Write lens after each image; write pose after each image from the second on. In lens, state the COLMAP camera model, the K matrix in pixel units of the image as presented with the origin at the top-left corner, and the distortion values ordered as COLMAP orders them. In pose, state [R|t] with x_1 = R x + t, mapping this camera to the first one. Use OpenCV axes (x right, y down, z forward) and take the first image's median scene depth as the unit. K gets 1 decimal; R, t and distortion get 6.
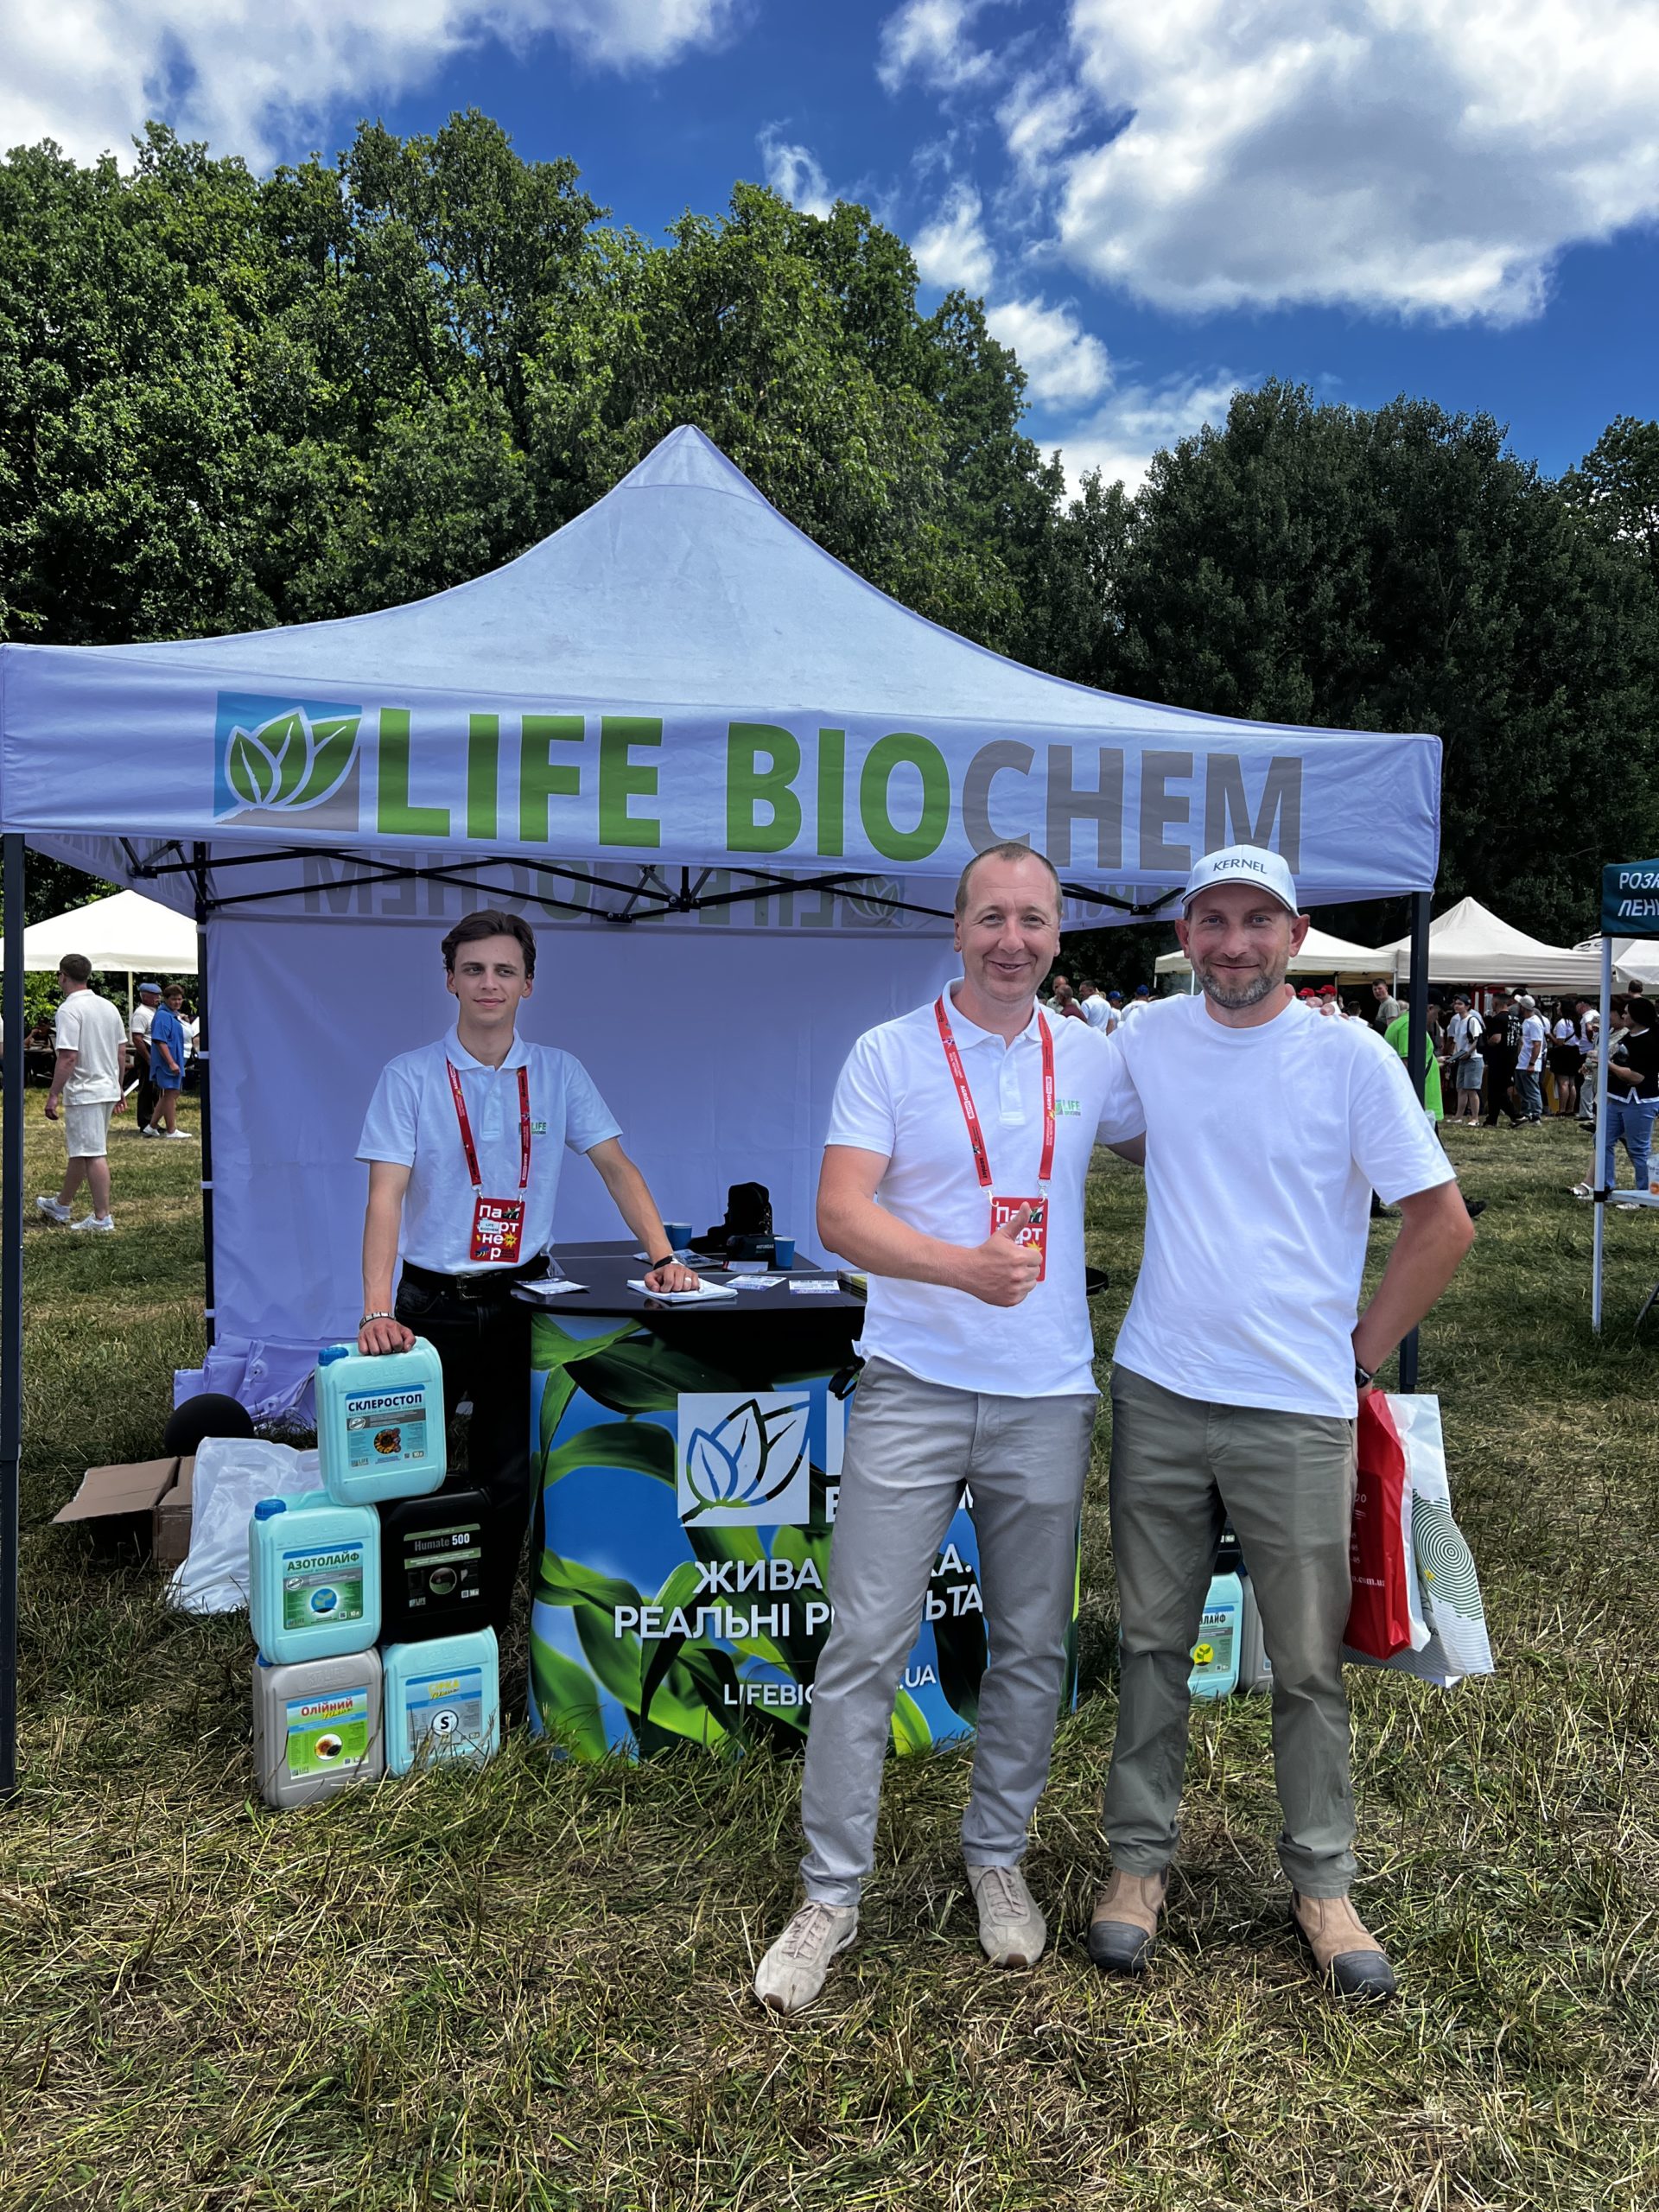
lens RADIAL K [[1673.3, 0, 832.7], [0, 1673.3, 1101.7], [0, 0, 1]] dist [0.051145, -0.059163]
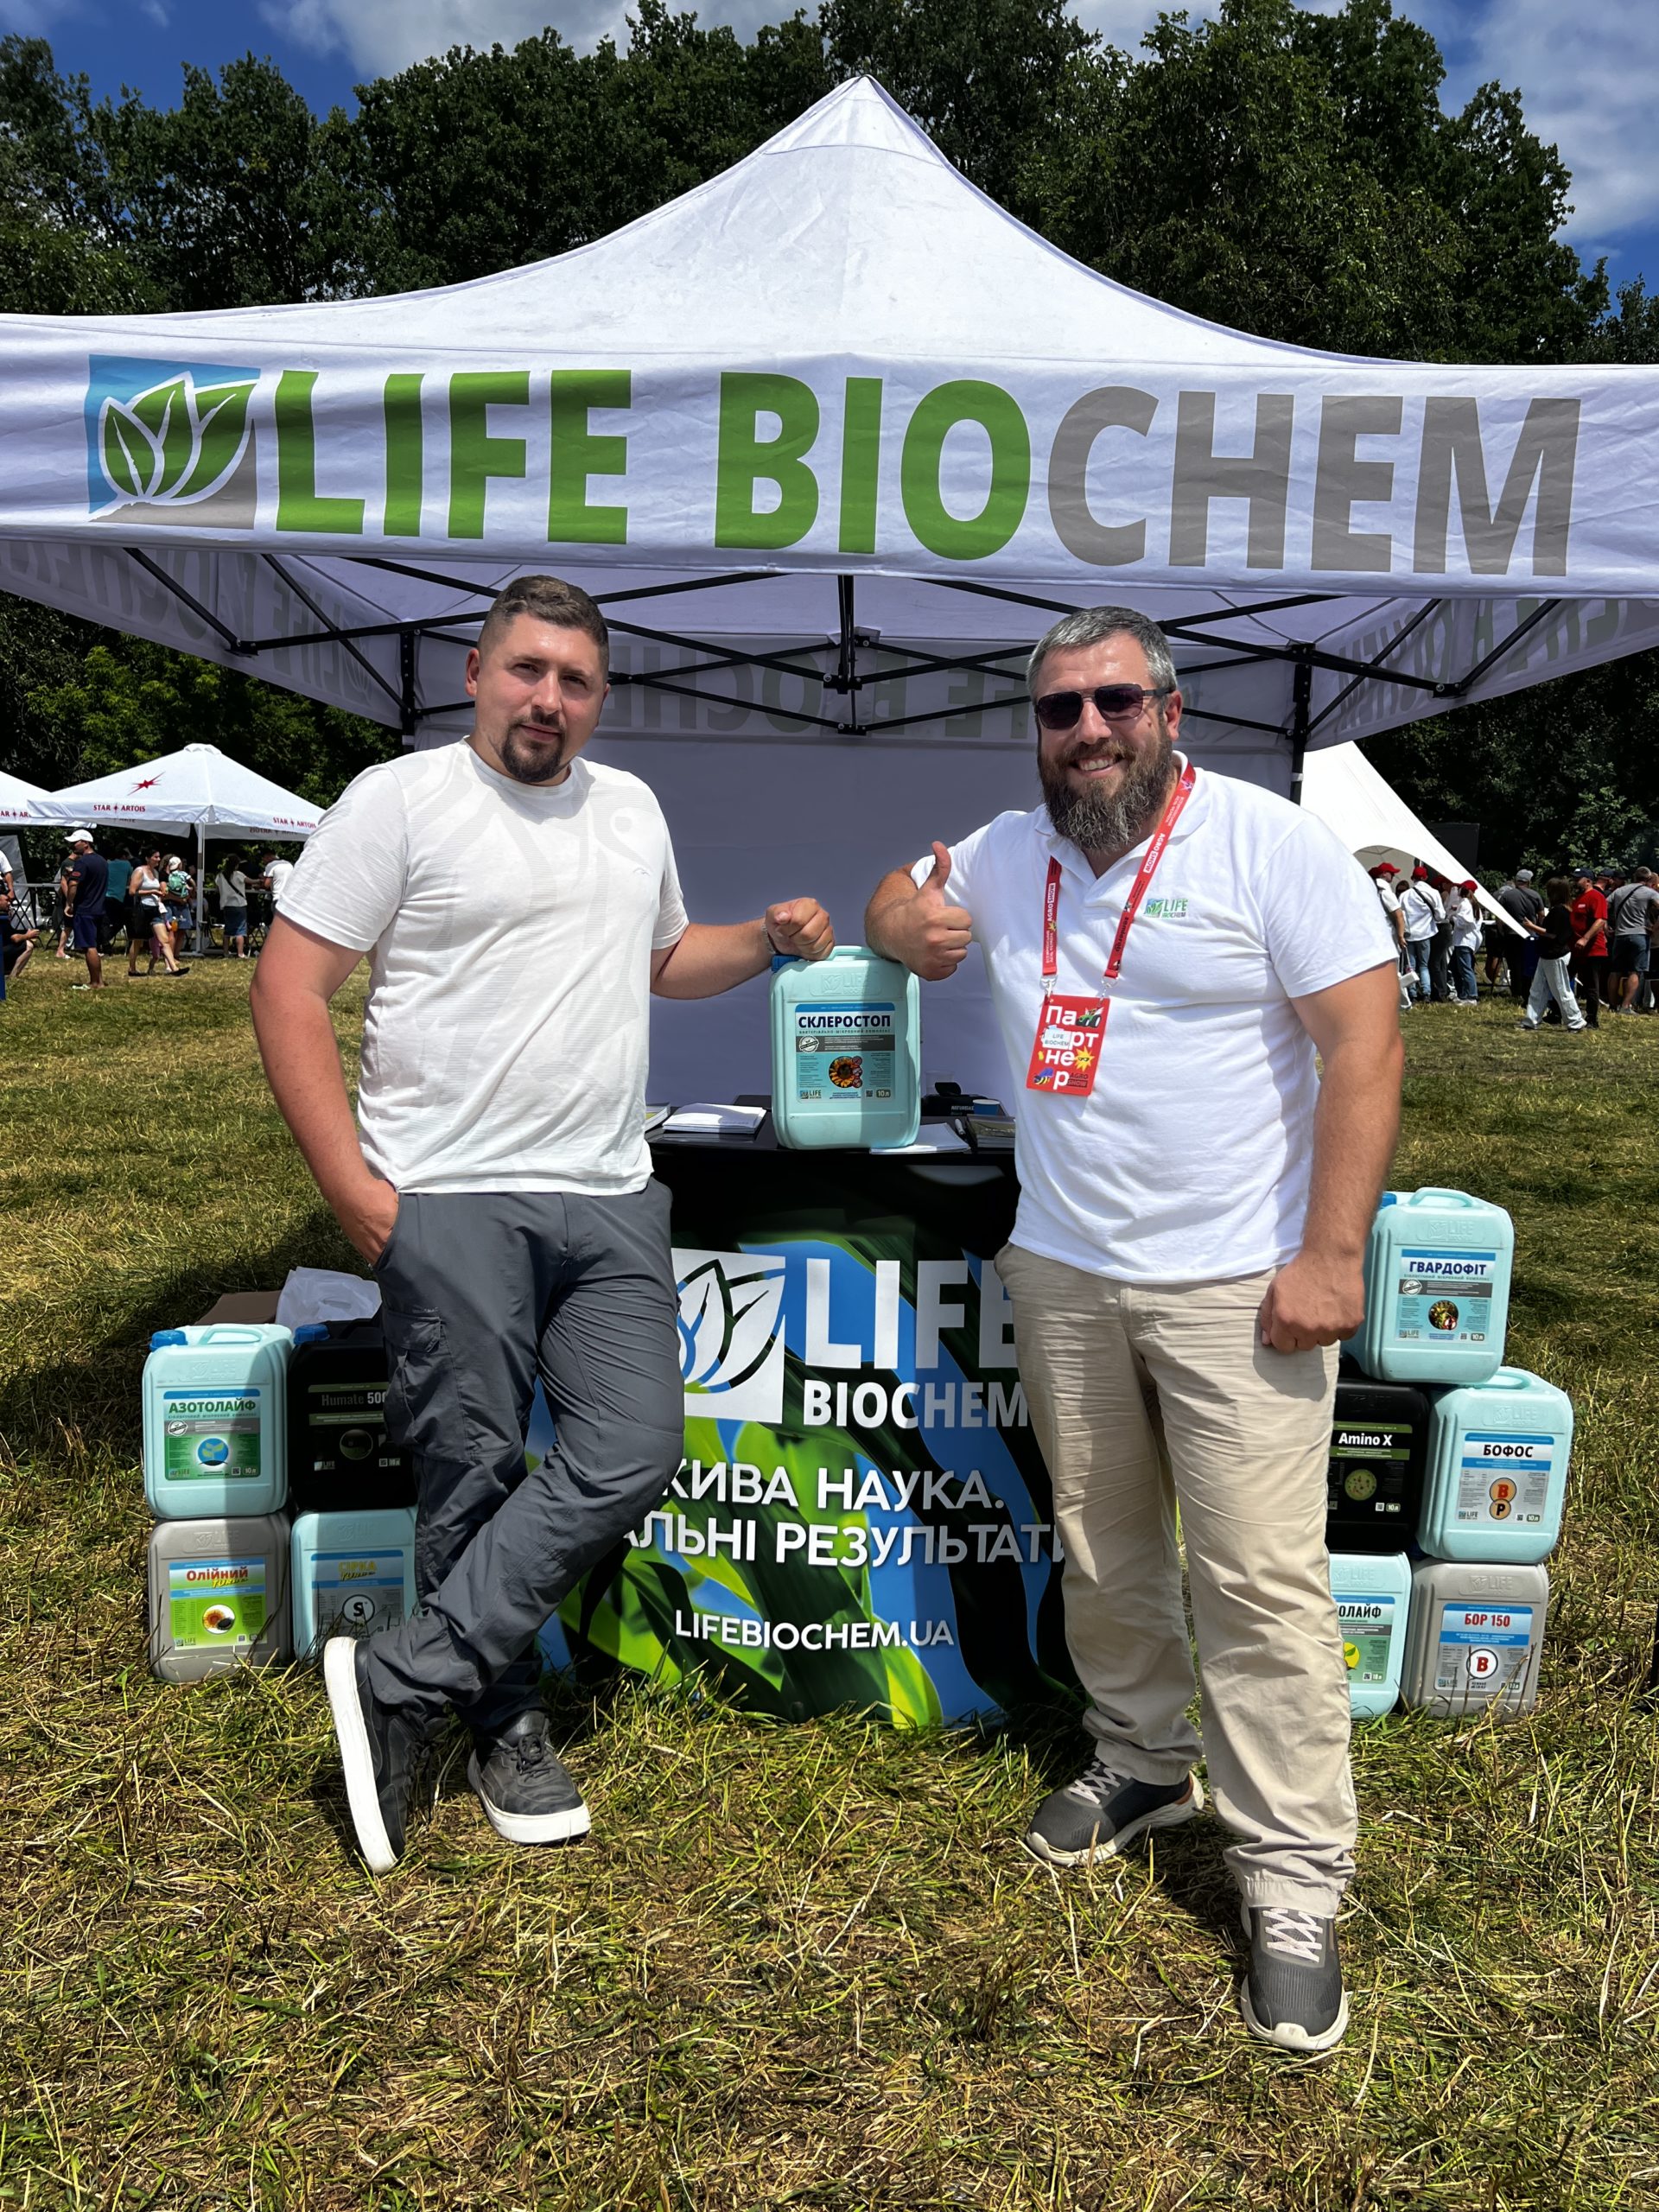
lens RADIAL K [[1673.3, 0, 820.5], [0, 1673.3, 1119.3], [0, 0, 1]] dist [0.051145, -0.059163]
pose [[0.958364, 0.055712, -0.280062, 0.197271], [-0.035206, 0.996353, 0.077730, 0.044586], [0.283371, -0.064634, 0.956830, 0.245841]]
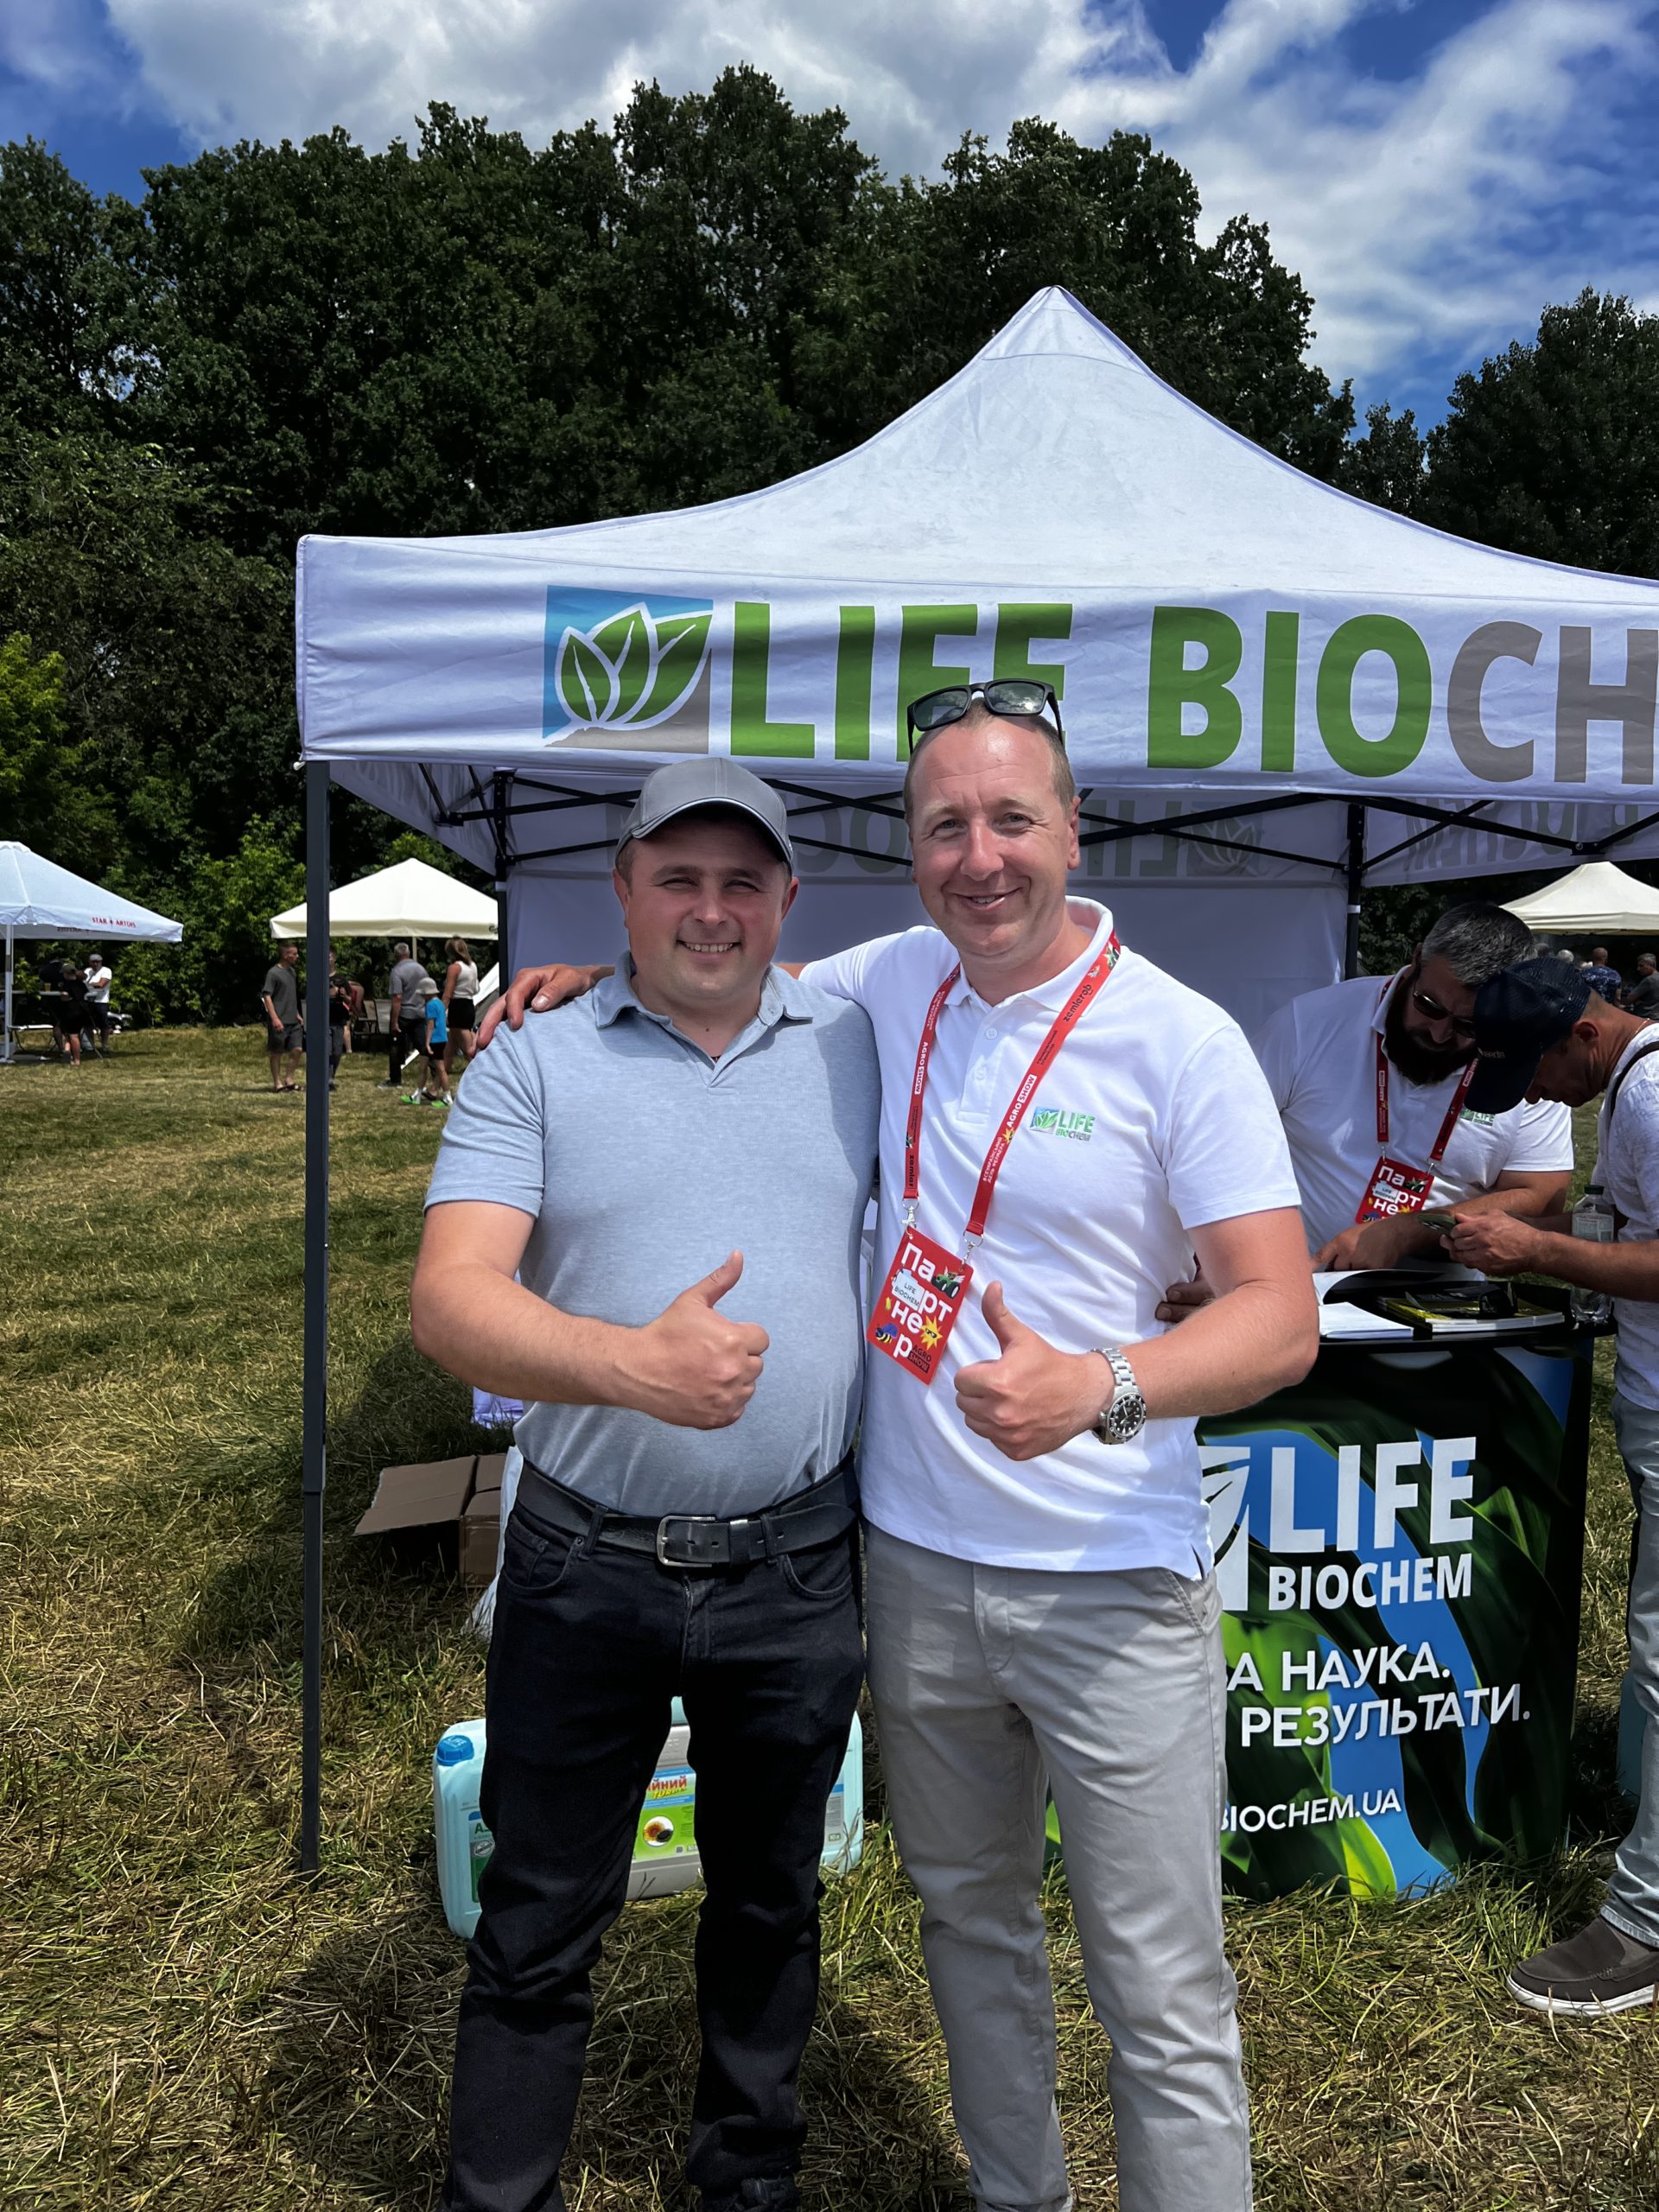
lens RADIAL K [[1673.3, 0, 832.3], [0, 1673.3, 1105.1], [0, 0, 1]] dist [0.051145, -0.059163]
pose [[0.988818, 0.010094, -0.148787, -0.085526], [-0.006679, 0.999703, 0.023431, -0.006322], [0.148980, -0.022175, 0.988592, 0.167100]]
